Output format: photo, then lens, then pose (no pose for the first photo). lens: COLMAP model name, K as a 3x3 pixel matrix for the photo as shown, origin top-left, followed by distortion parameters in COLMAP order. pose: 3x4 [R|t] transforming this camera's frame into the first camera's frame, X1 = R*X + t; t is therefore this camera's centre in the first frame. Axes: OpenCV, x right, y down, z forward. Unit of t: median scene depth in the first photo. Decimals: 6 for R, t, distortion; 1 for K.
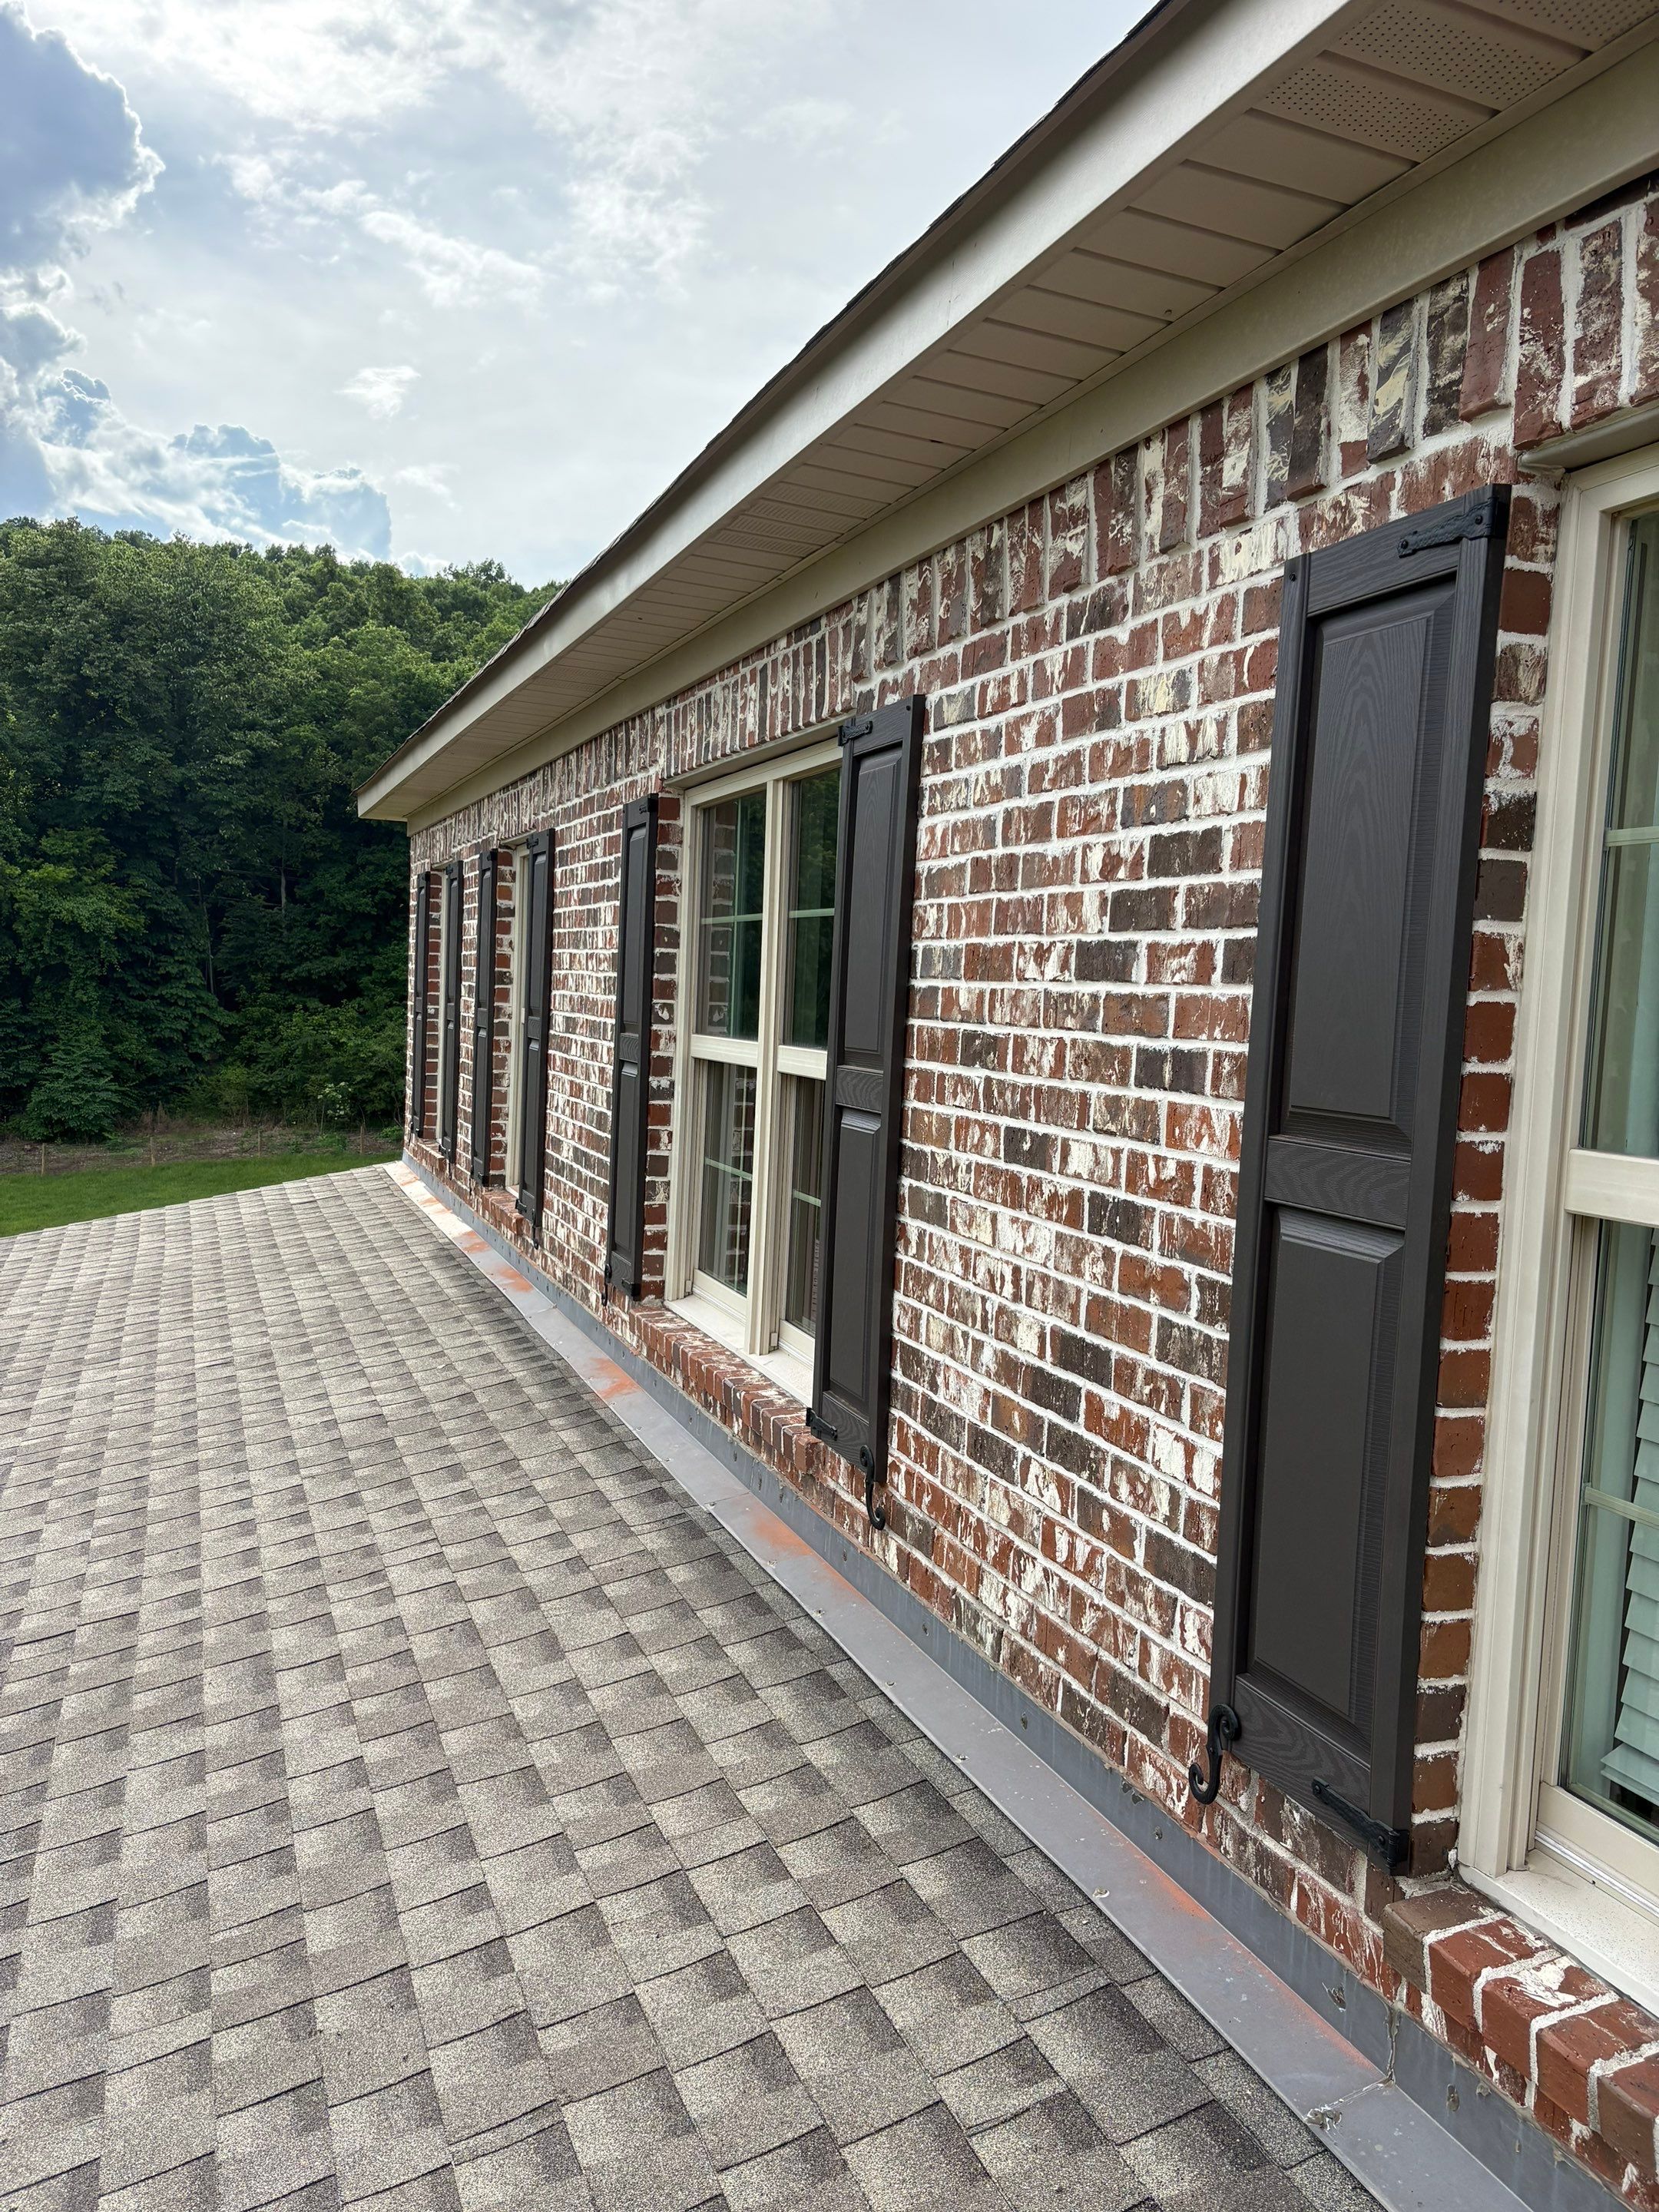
lens RADIAL K [[1704.6, 0, 844.8], [0, 1704.6, 1126.1], [0, 0, 1]] dist [0.035252, -0.038056]
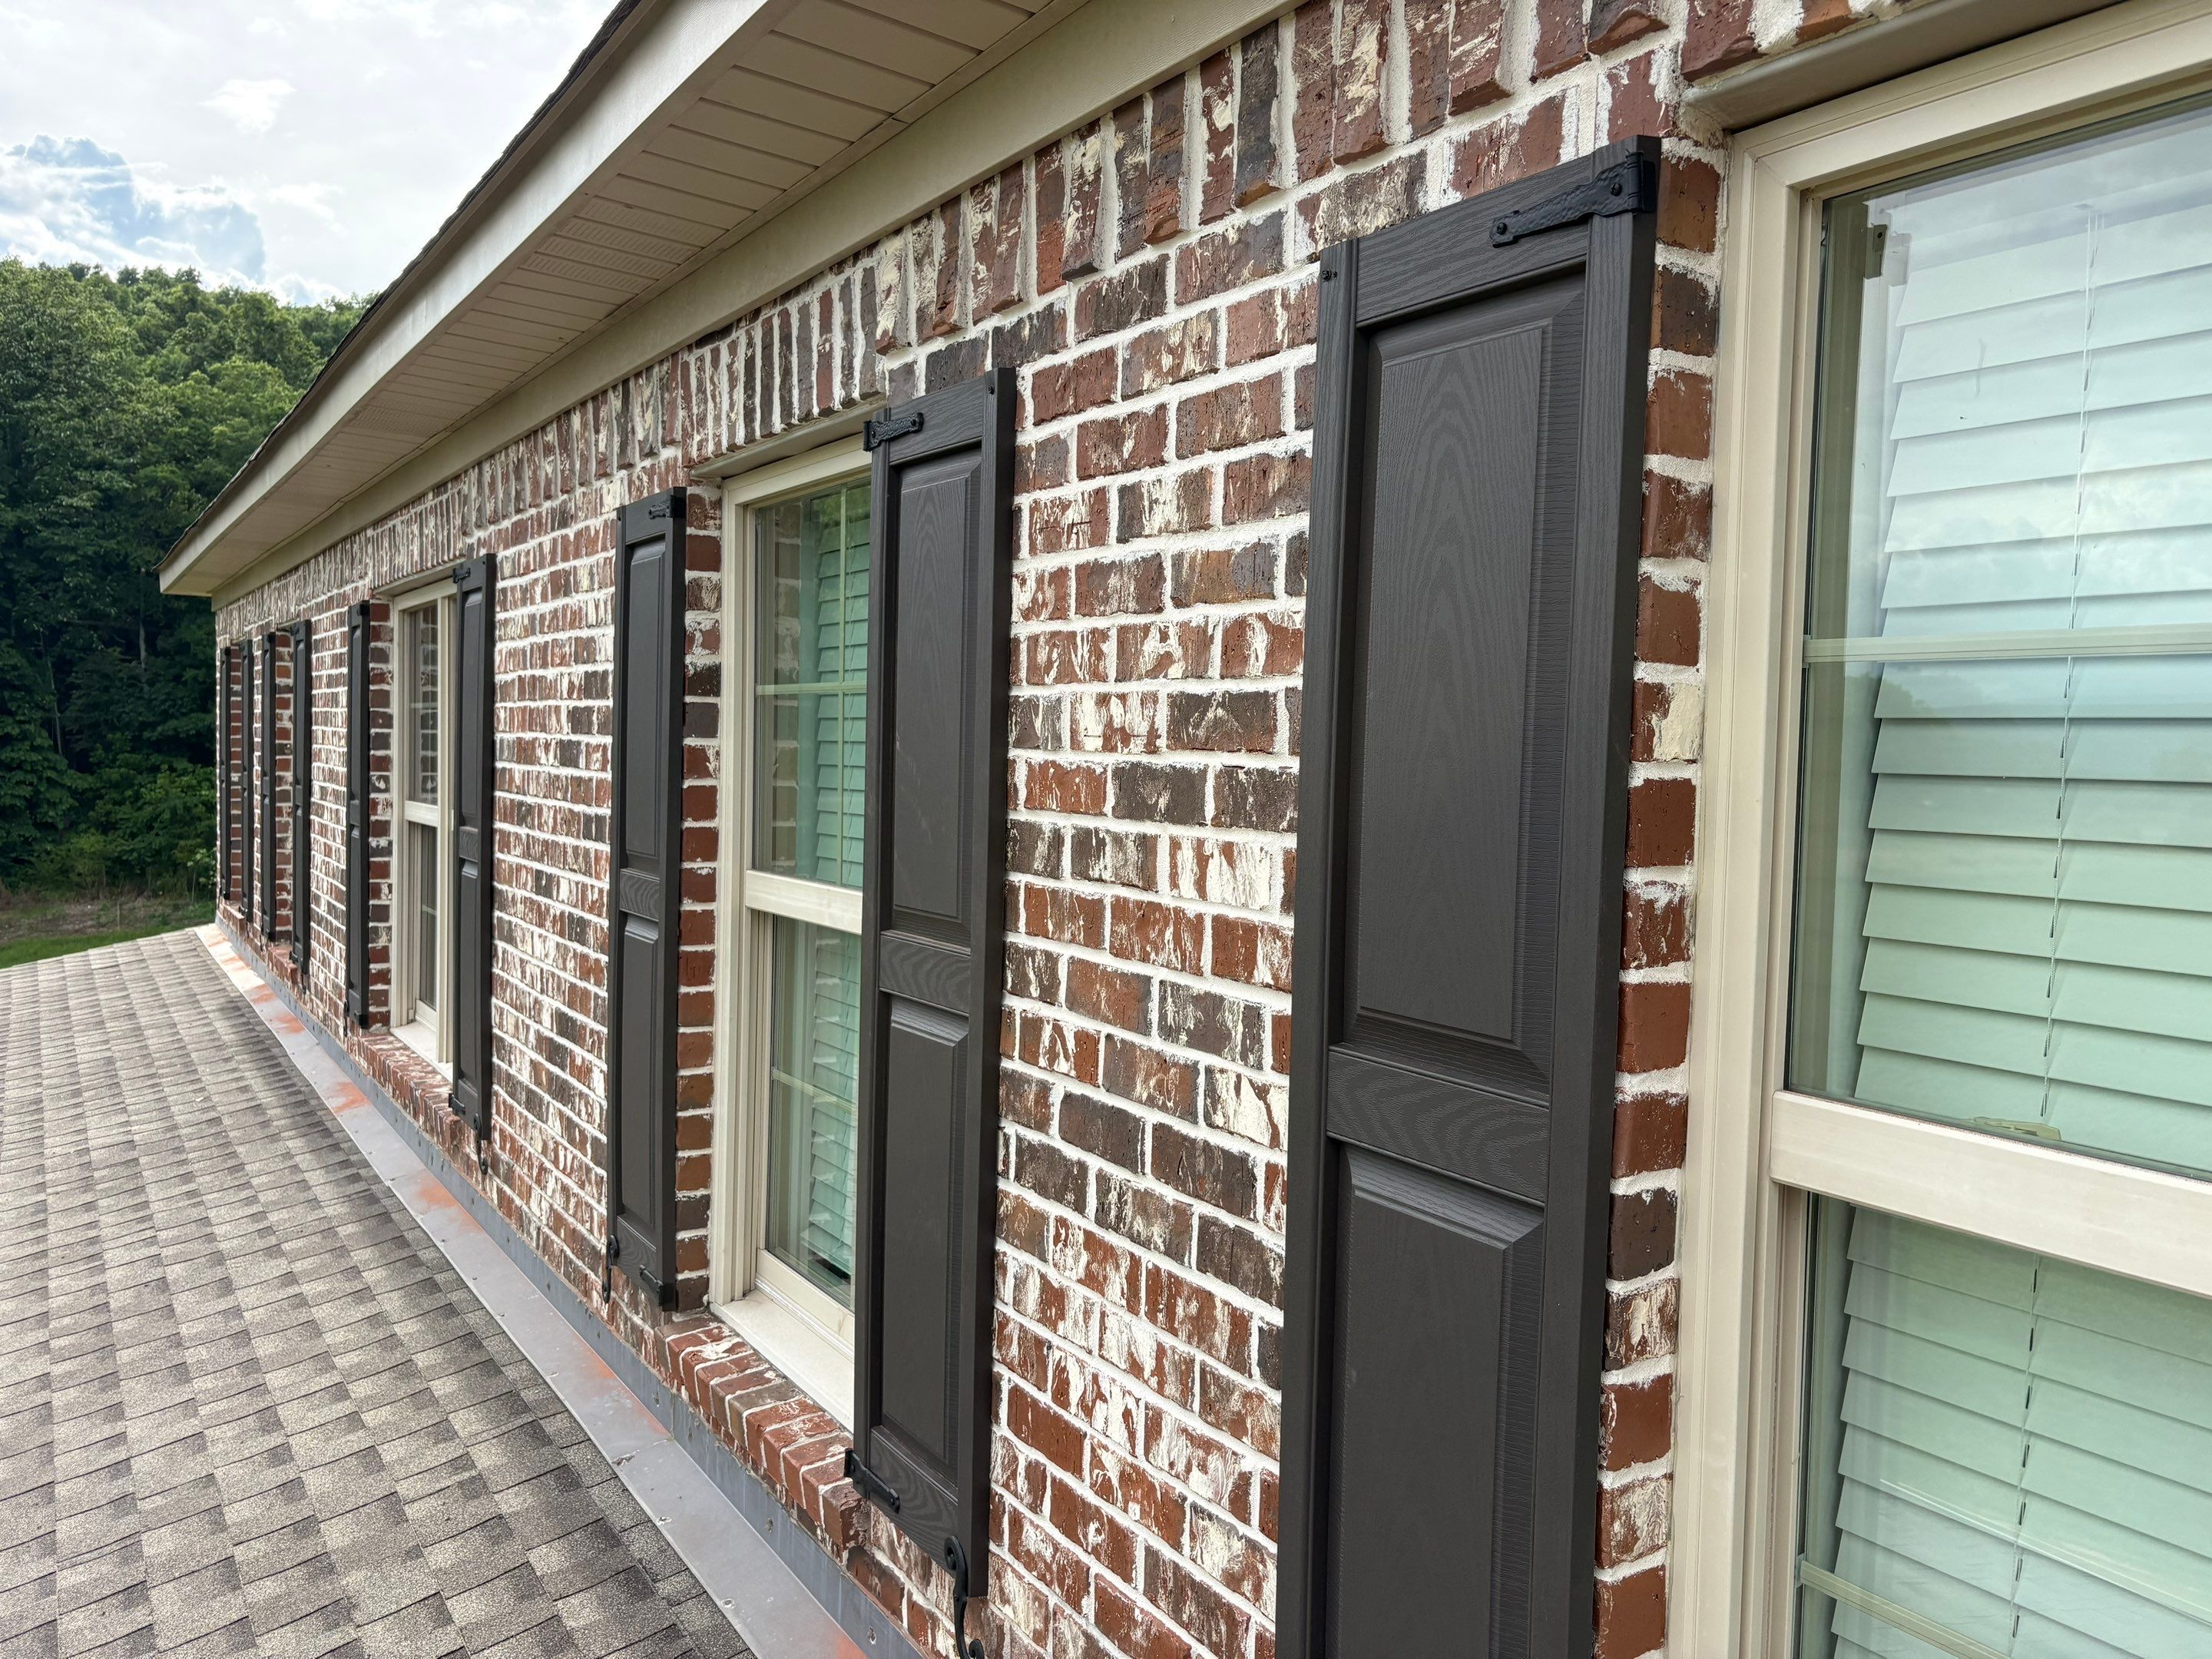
lens RADIAL K [[1704.6, 0, 1126.2], [0, 1704.6, 837.5], [0, 0, 1]] dist [0.035252, -0.038056]
pose [[0.979975, -0.030643, 0.196747, 0.294672], [0.034372, 0.999288, -0.015565, 0.012955], [-0.196130, 0.022016, 0.980331, -0.477611]]
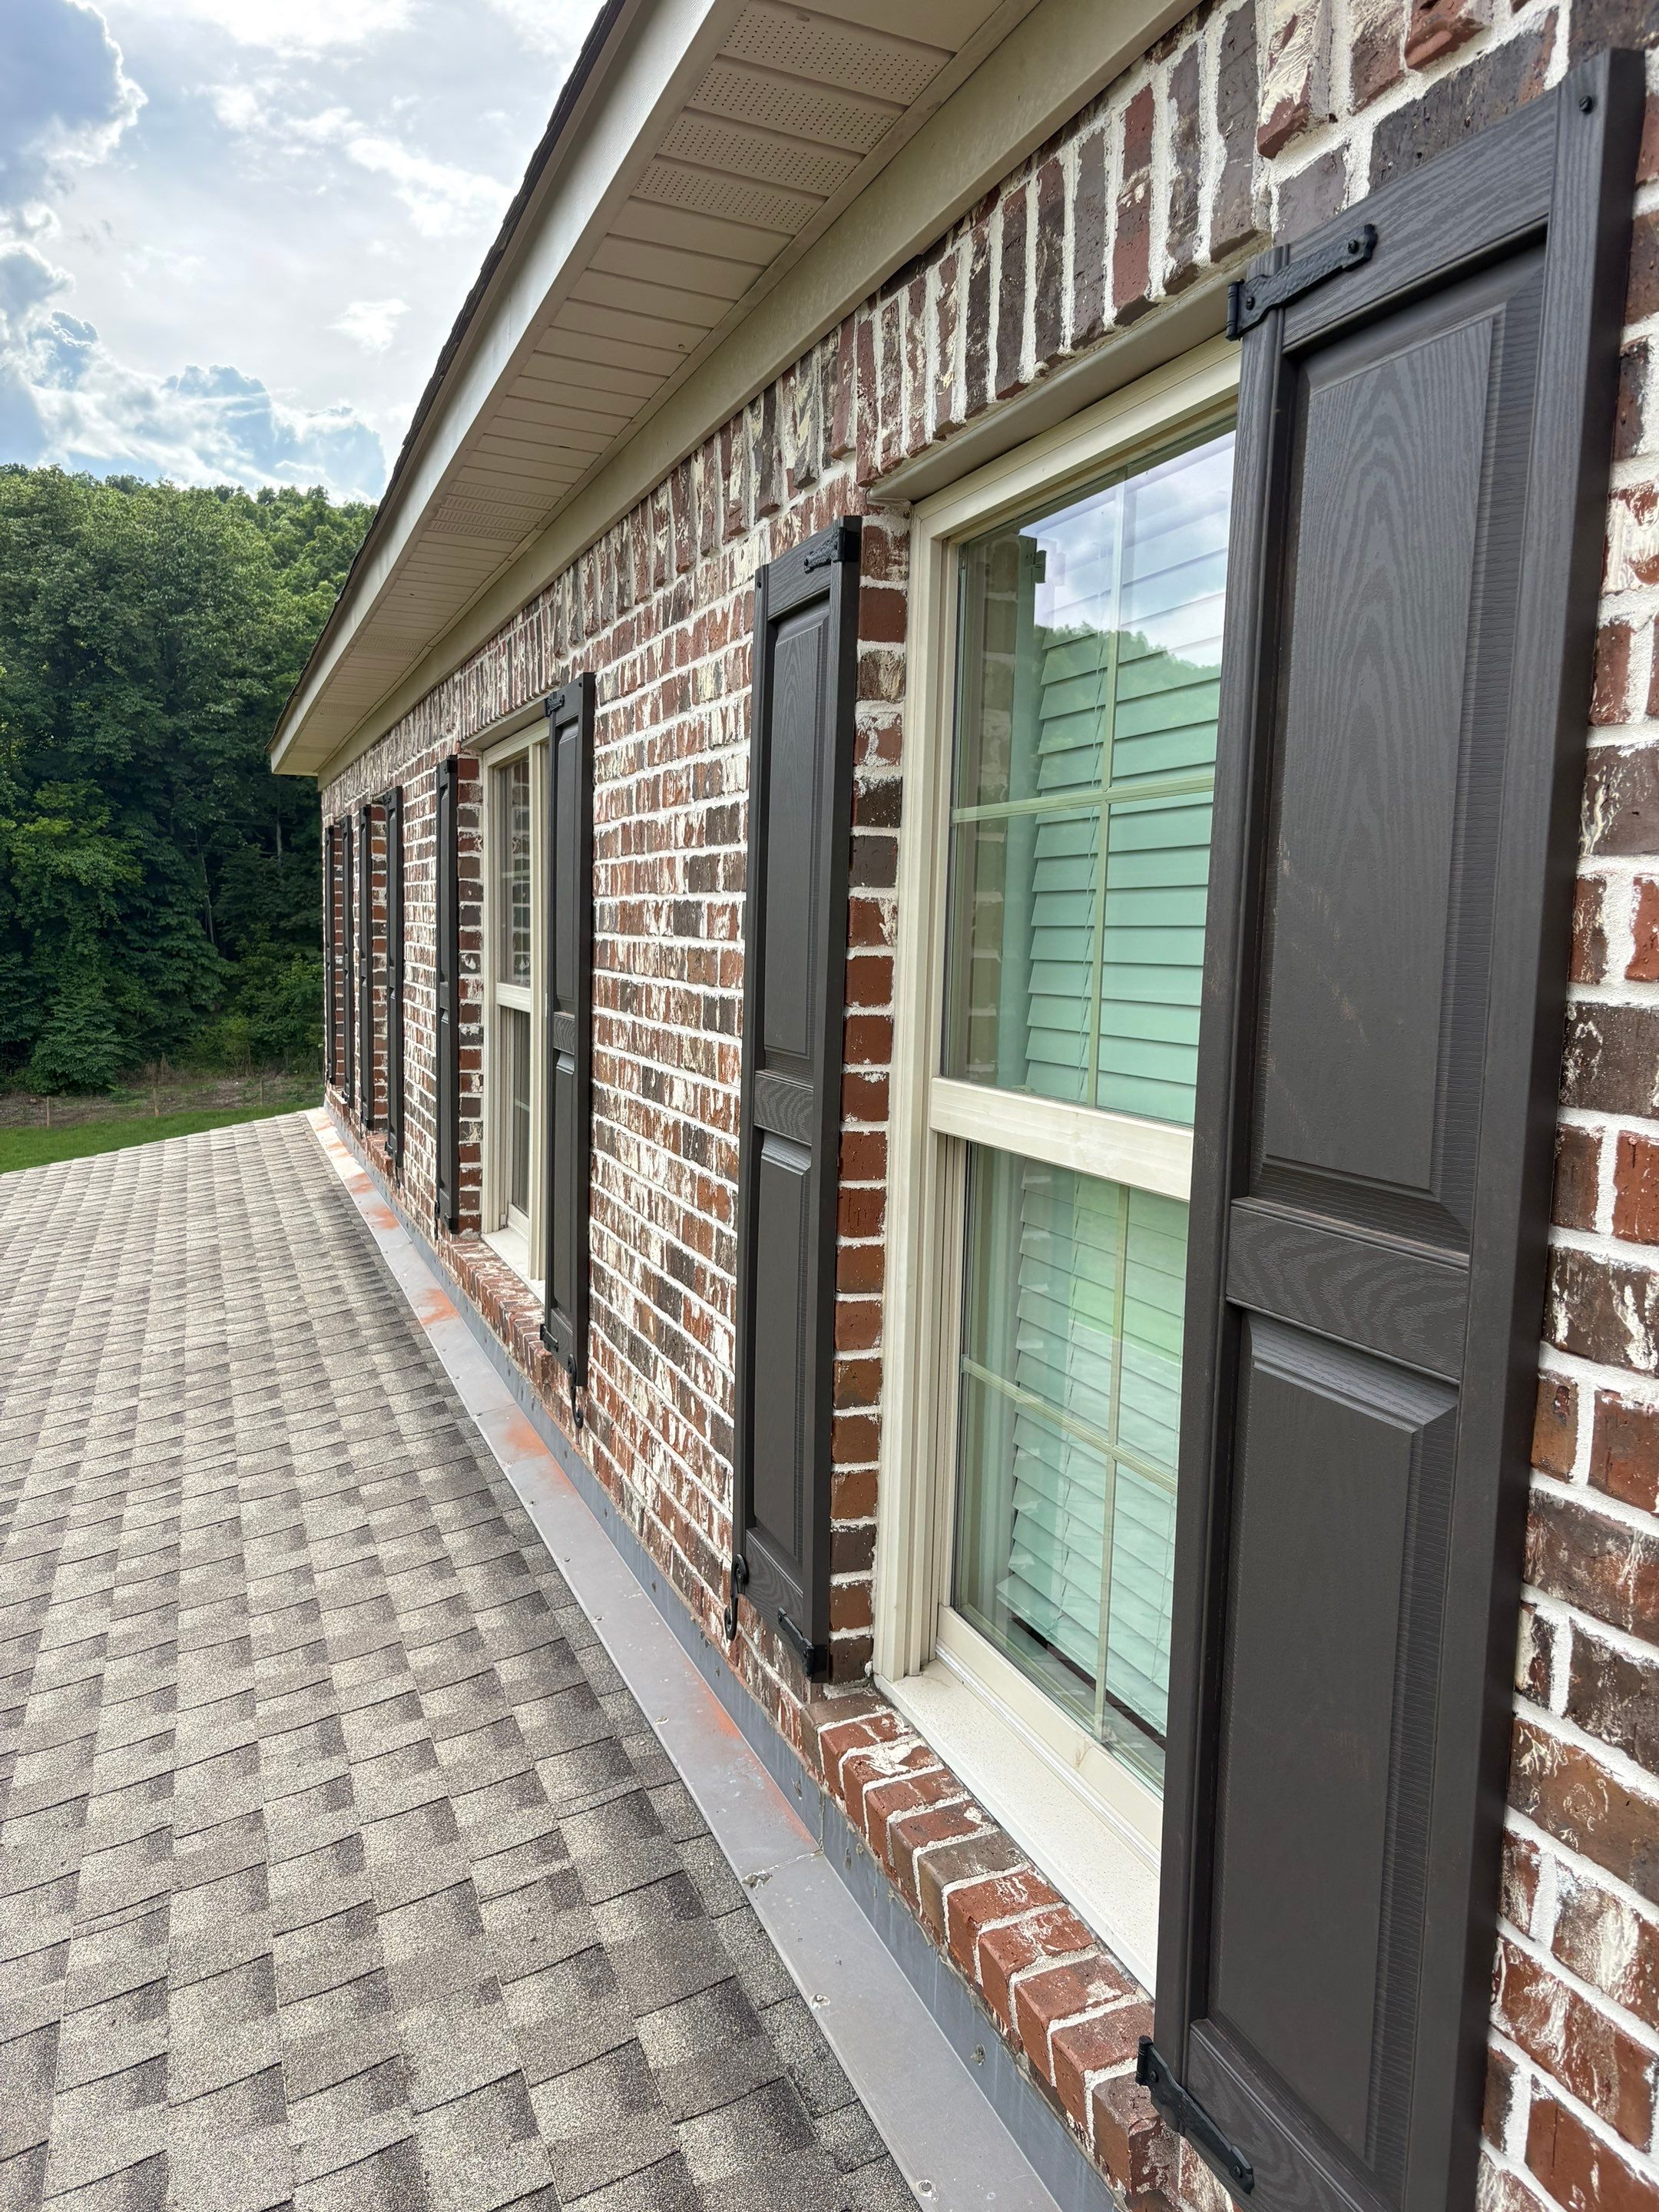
lens RADIAL K [[1704.6, 0, 838.3], [0, 1704.6, 1133.5], [0, 0, 1]] dist [0.035252, -0.038056]
pose [[0.999799, -0.017148, -0.010373, 0.235315], [0.017548, 0.999055, 0.039759, 0.002654], [0.009681, -0.039933, 0.999155, -0.122355]]
